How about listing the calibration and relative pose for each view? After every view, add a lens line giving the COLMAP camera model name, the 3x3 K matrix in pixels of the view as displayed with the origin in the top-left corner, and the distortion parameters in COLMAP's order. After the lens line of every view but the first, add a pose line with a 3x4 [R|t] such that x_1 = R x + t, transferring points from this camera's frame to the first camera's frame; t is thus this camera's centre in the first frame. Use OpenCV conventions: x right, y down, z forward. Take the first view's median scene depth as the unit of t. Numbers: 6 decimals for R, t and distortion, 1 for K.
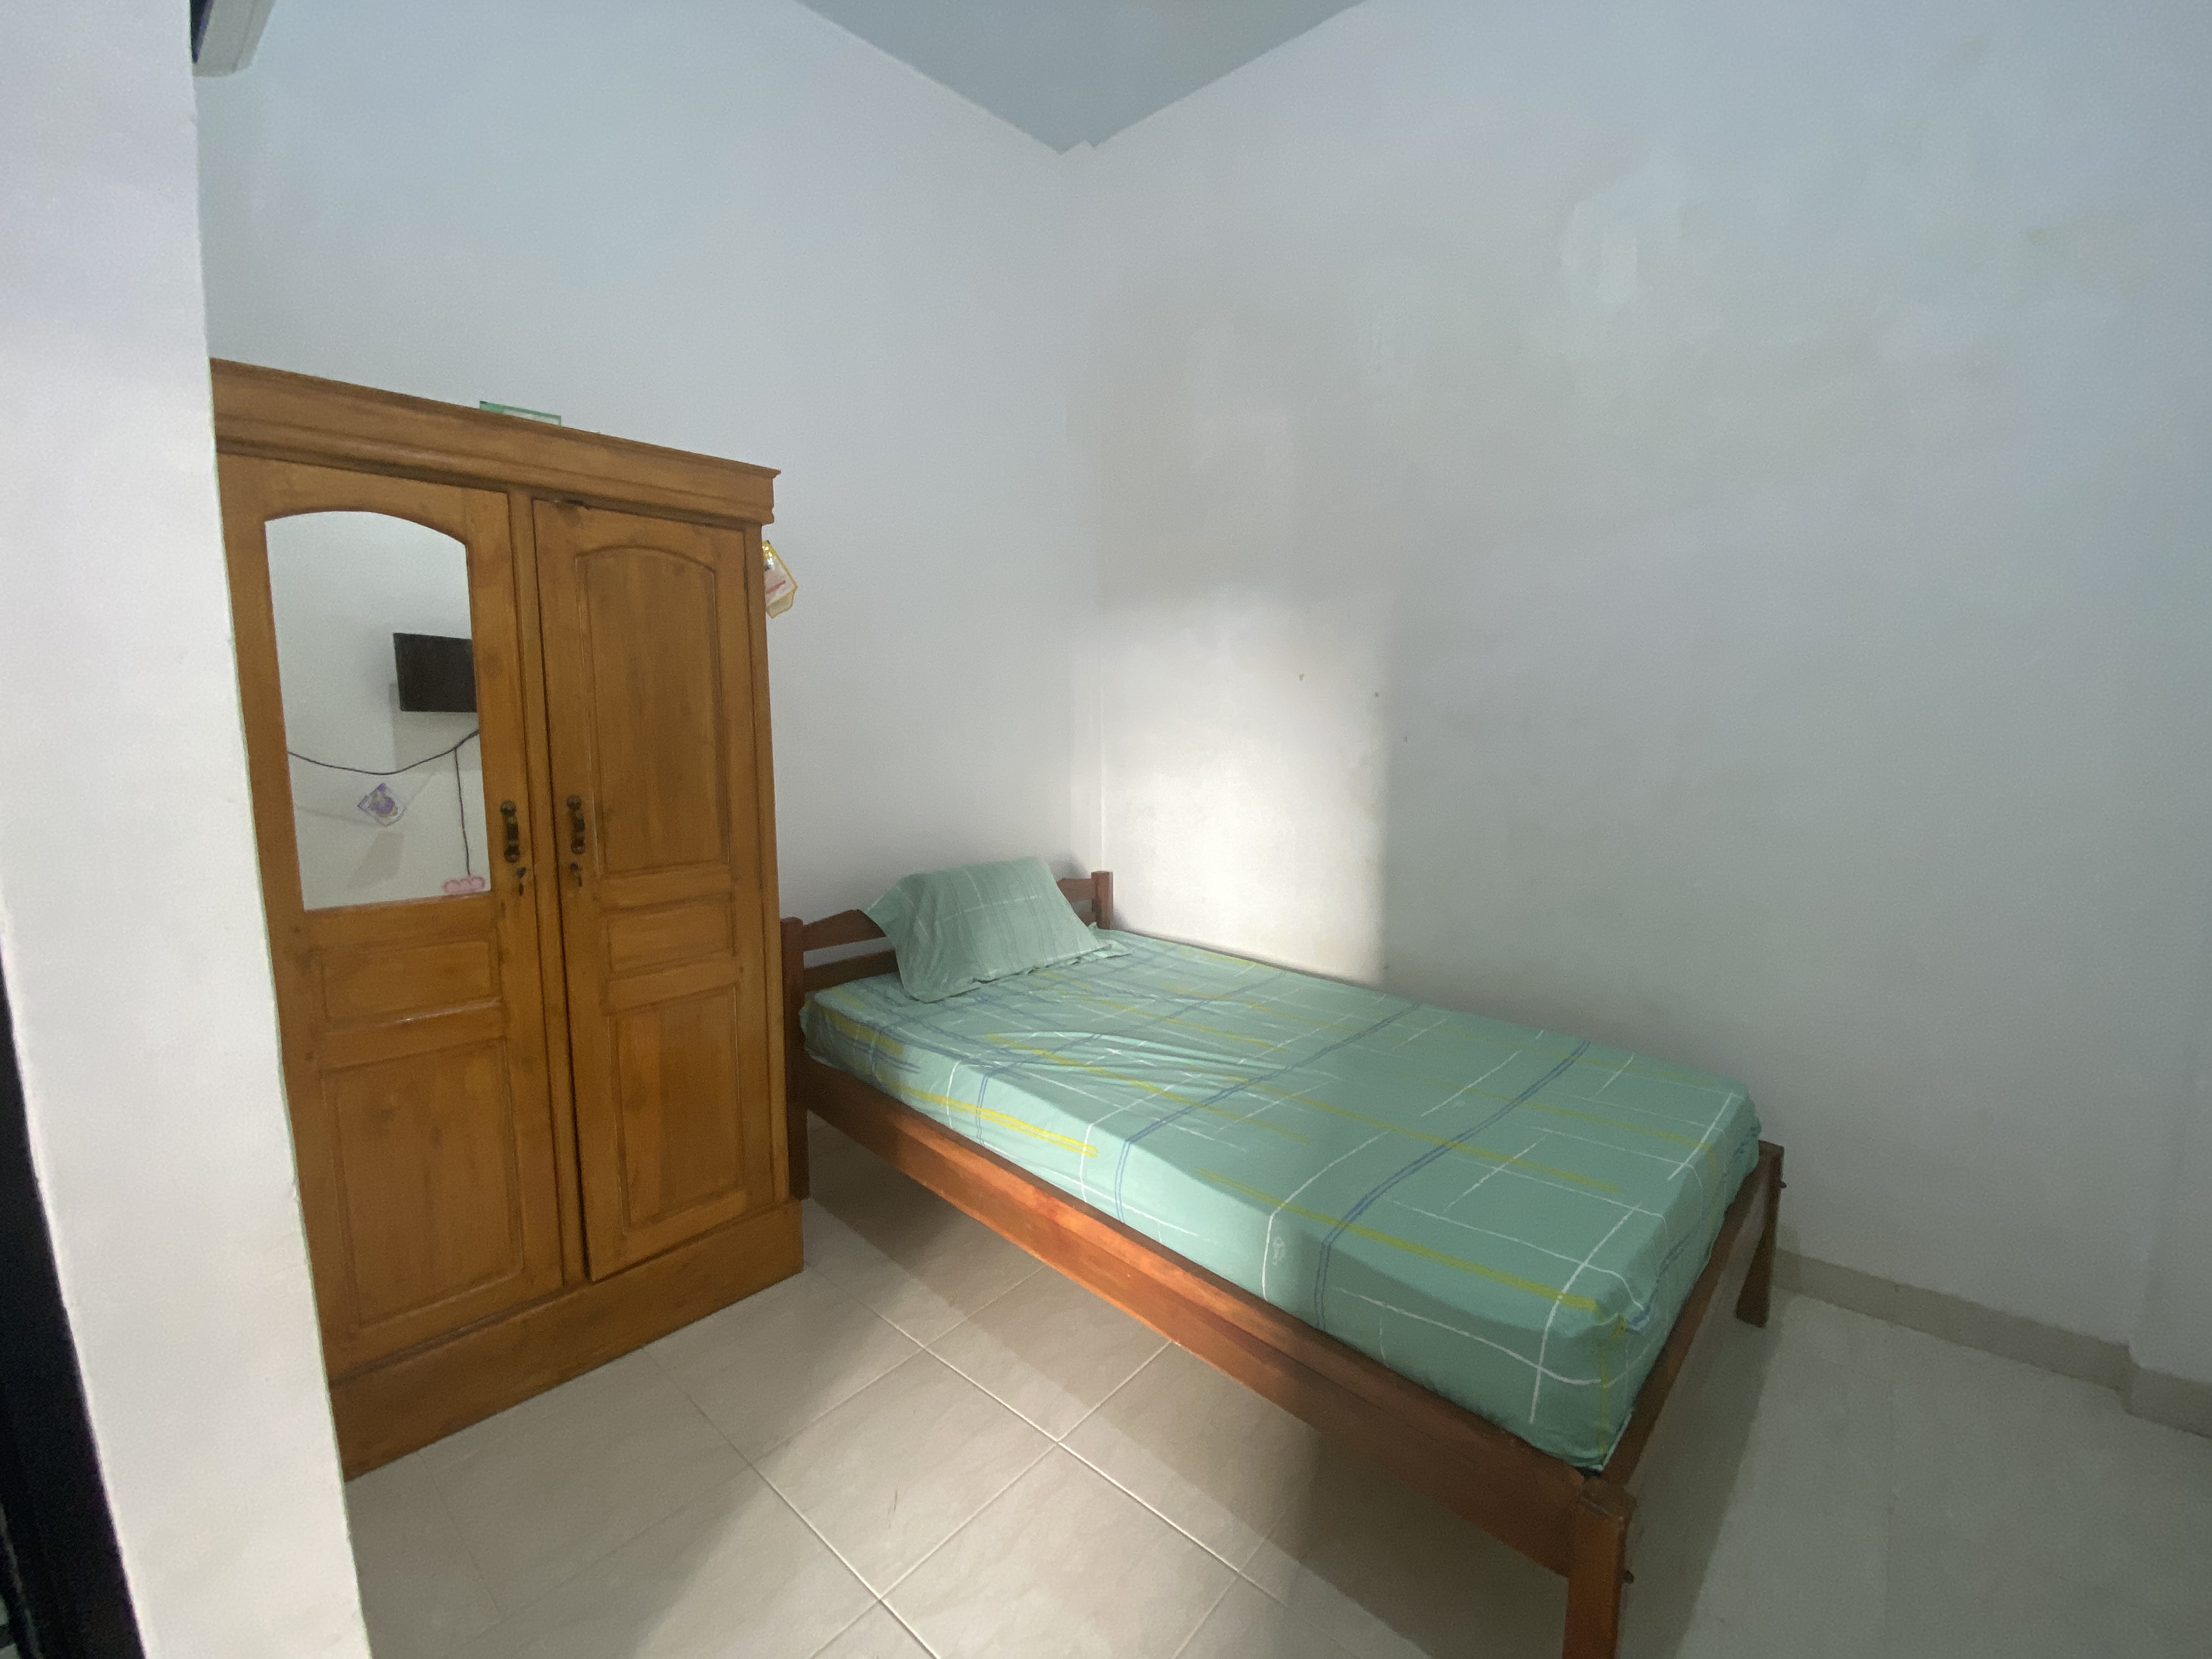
lens RADIAL K [[885.4, 0, 1111.6], [0, 885.4, 822.1], [0, 0, 1]] dist [0.023704, -0.022044]
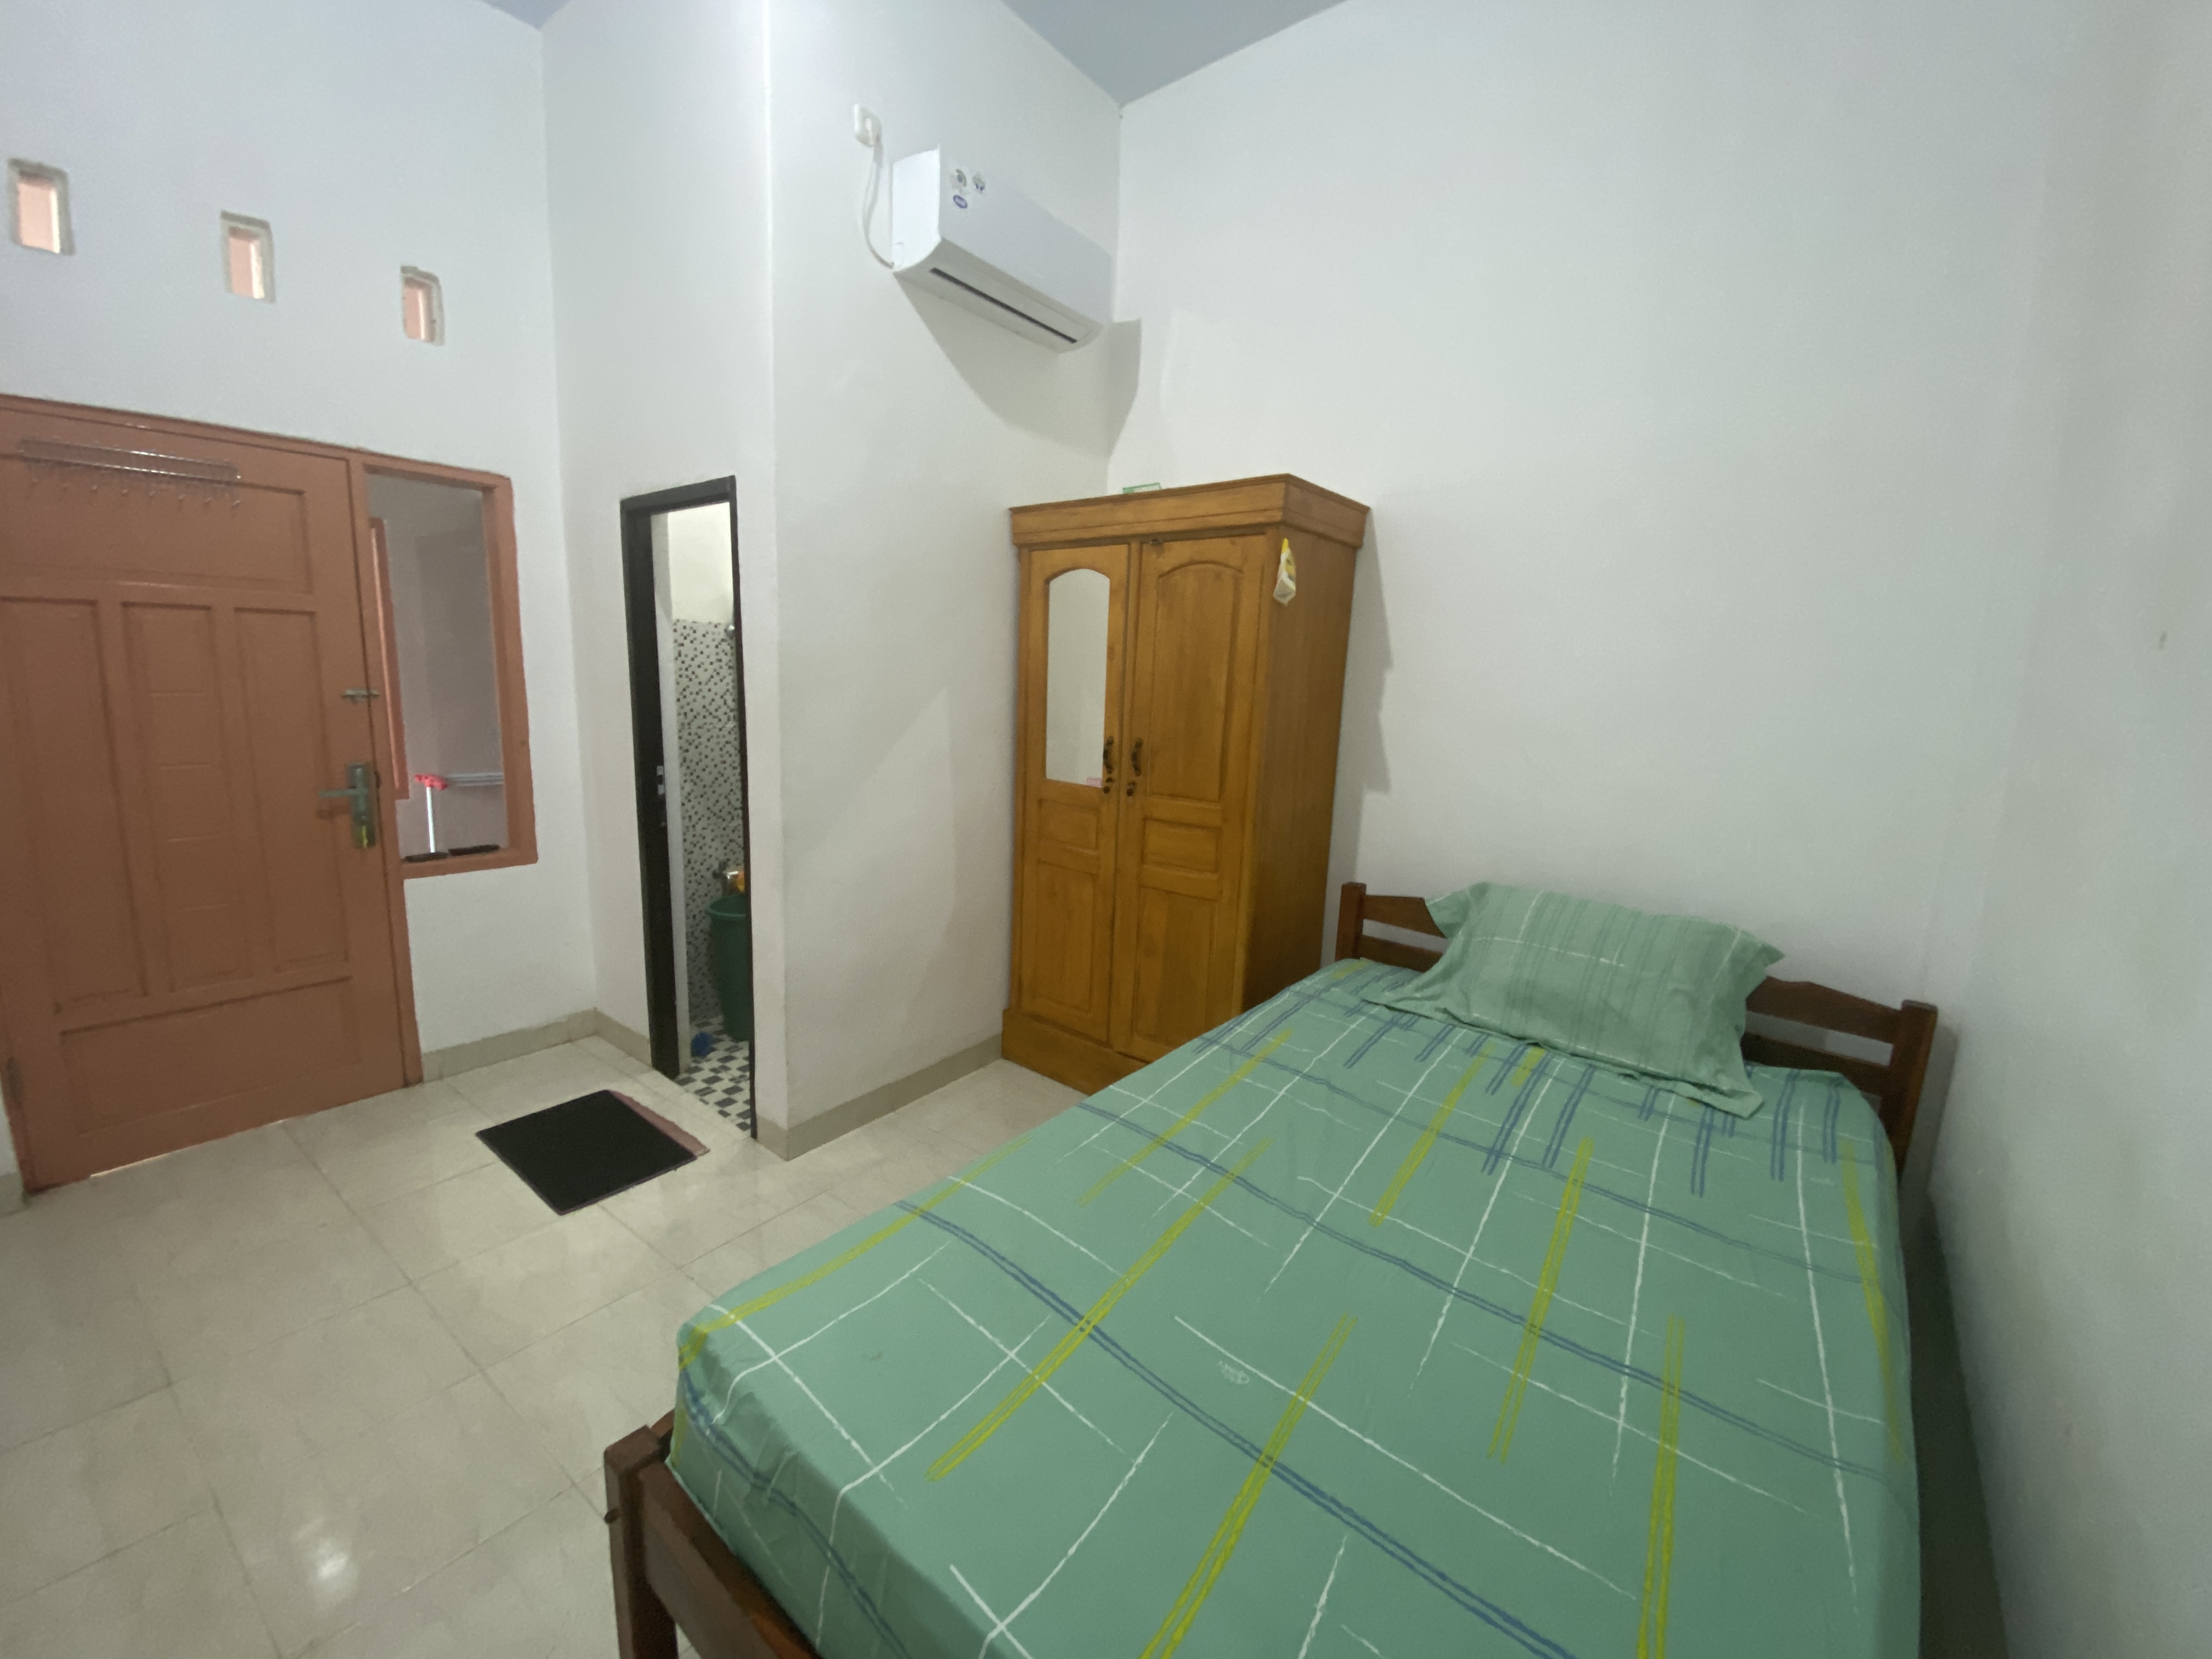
lens RADIAL K [[892.0, 0, 1103.2], [0, 892.0, 821.6], [0, 0, 1]] dist [0.023065, -0.022924]
pose [[0.069638, 0.171430, -0.982732, 0.859386], [-0.156405, 0.974816, 0.158966, -0.114159], [0.985235, 0.142634, 0.094697, 0.767388]]
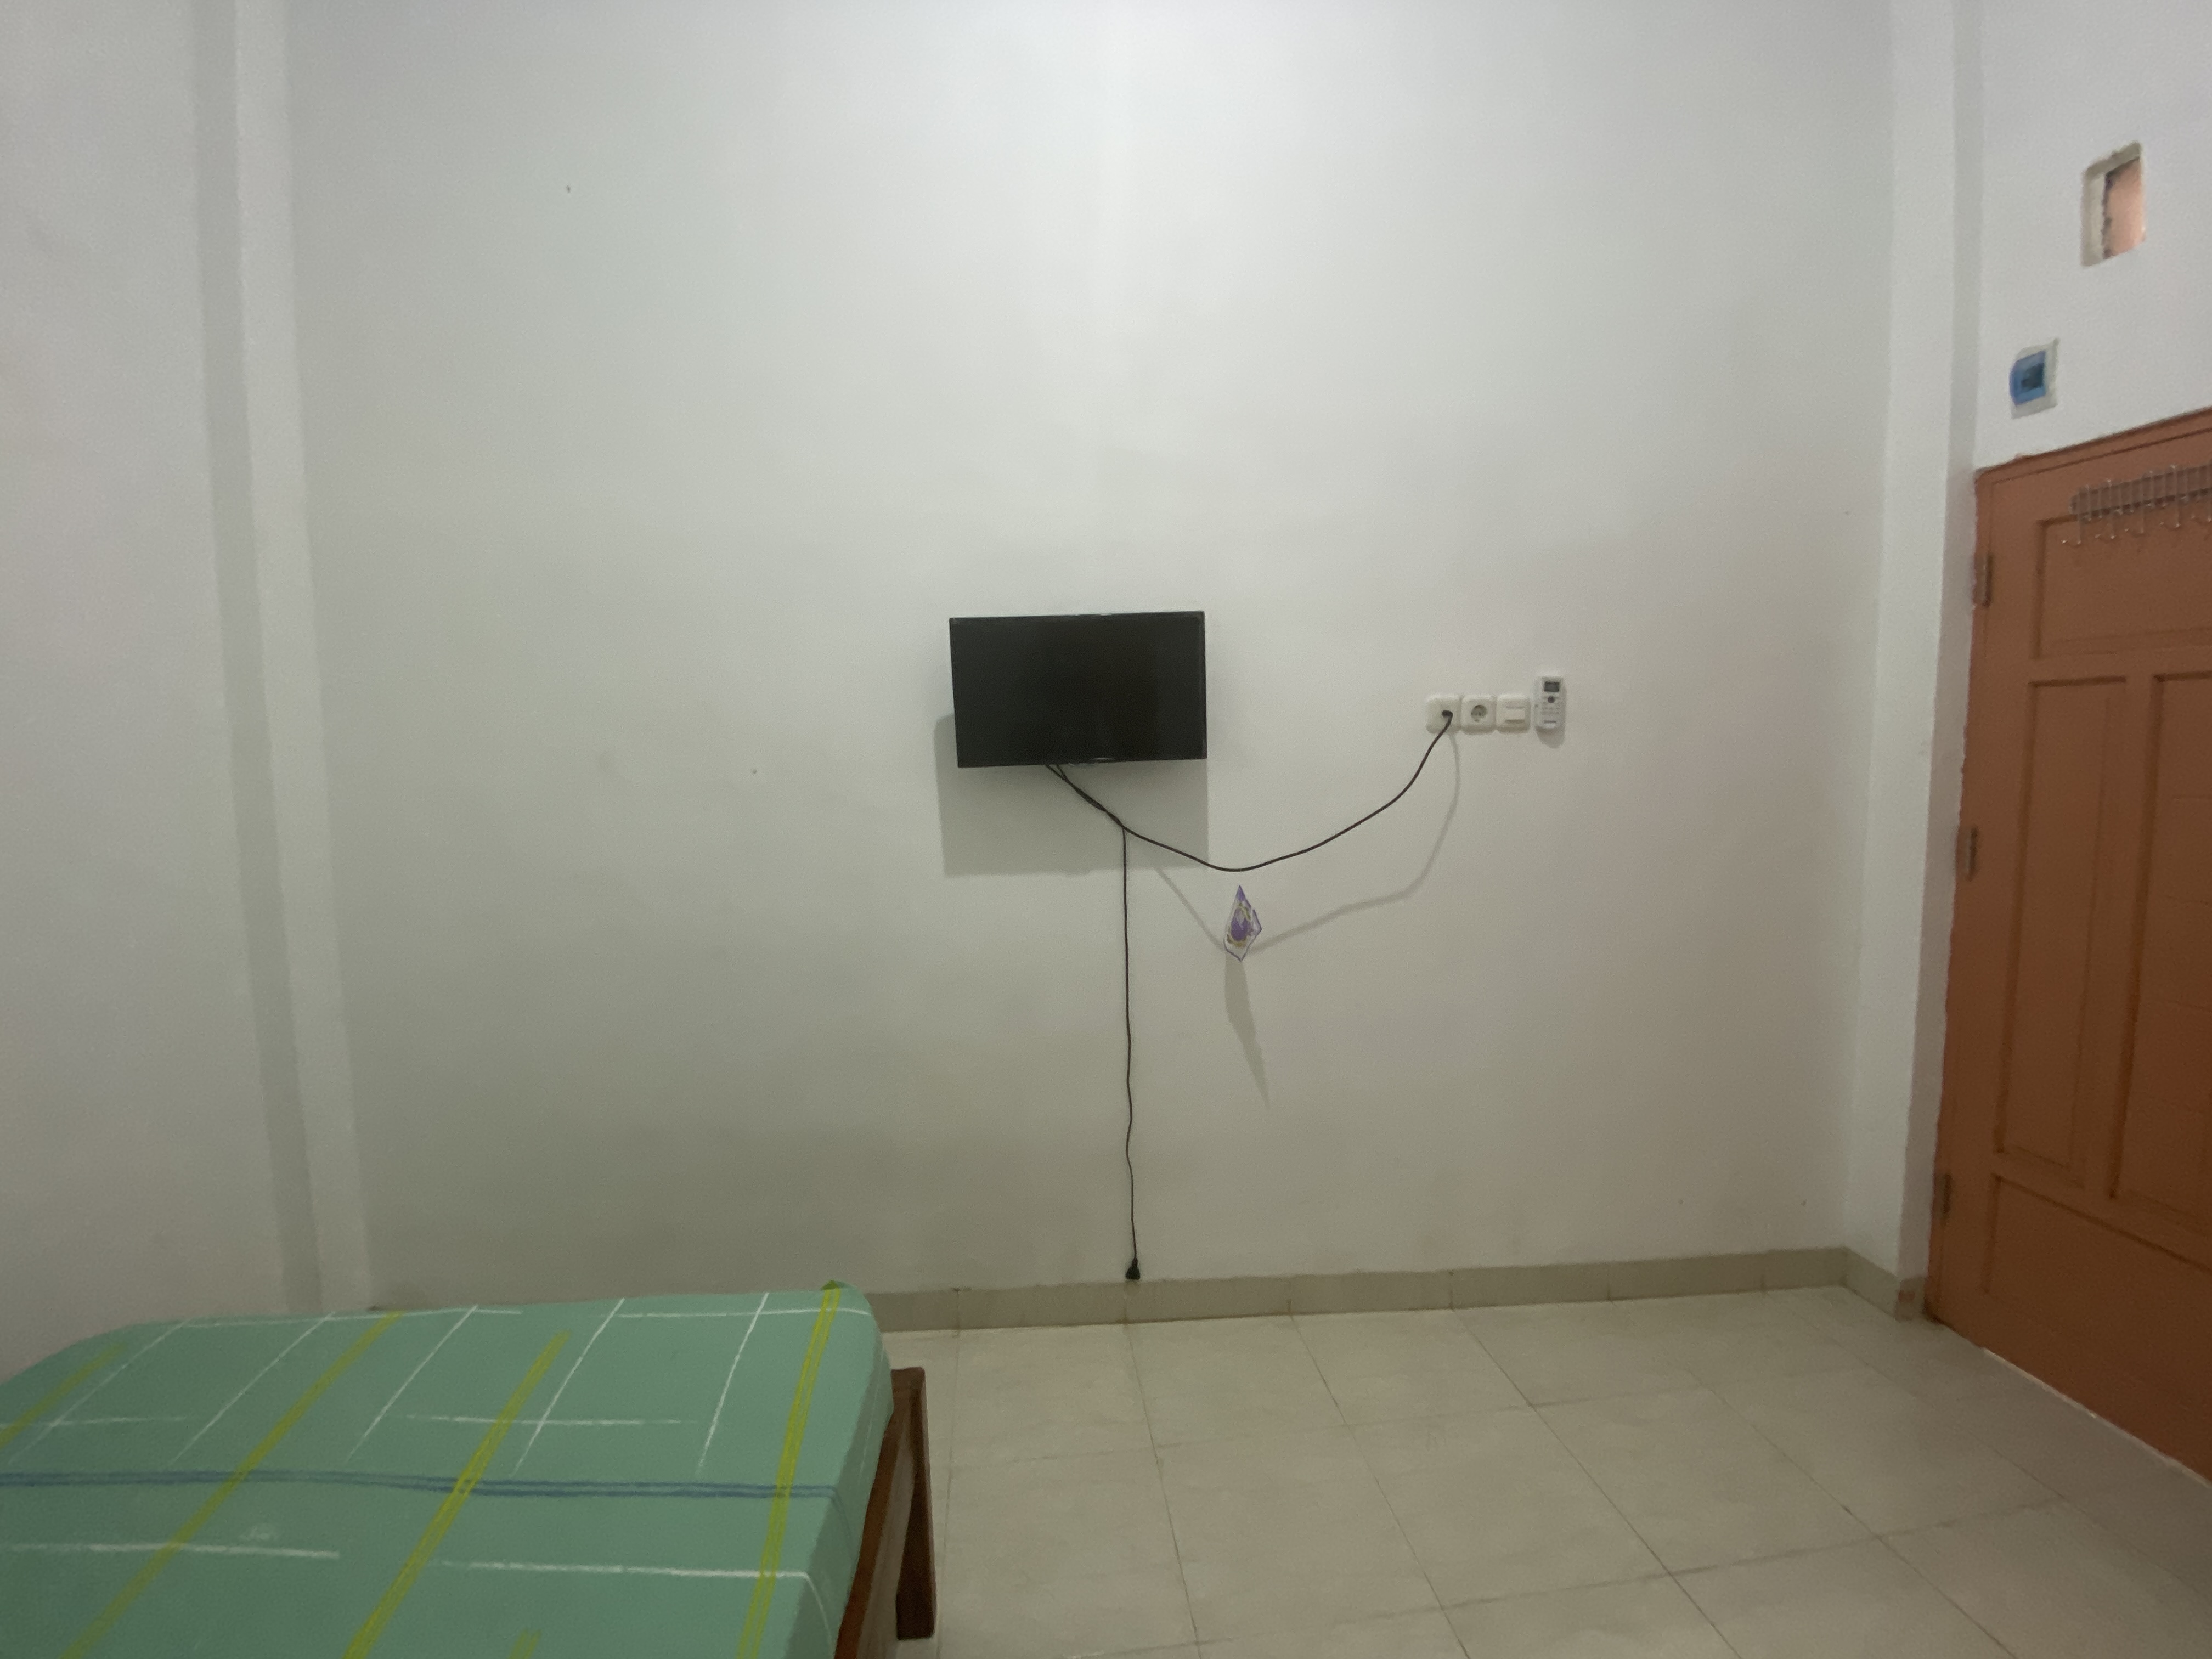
lens RADIAL K [[892.7, 0, 1099.8], [0, 892.7, 825.9], [0, 0, 1]] dist [0.024439, -0.021951]
pose [[-0.730881, -0.037305, 0.681485, -0.293149], [0.105672, 0.980279, 0.166993, -0.117298], [-0.674275, 0.194066, -0.712525, 0.907774]]
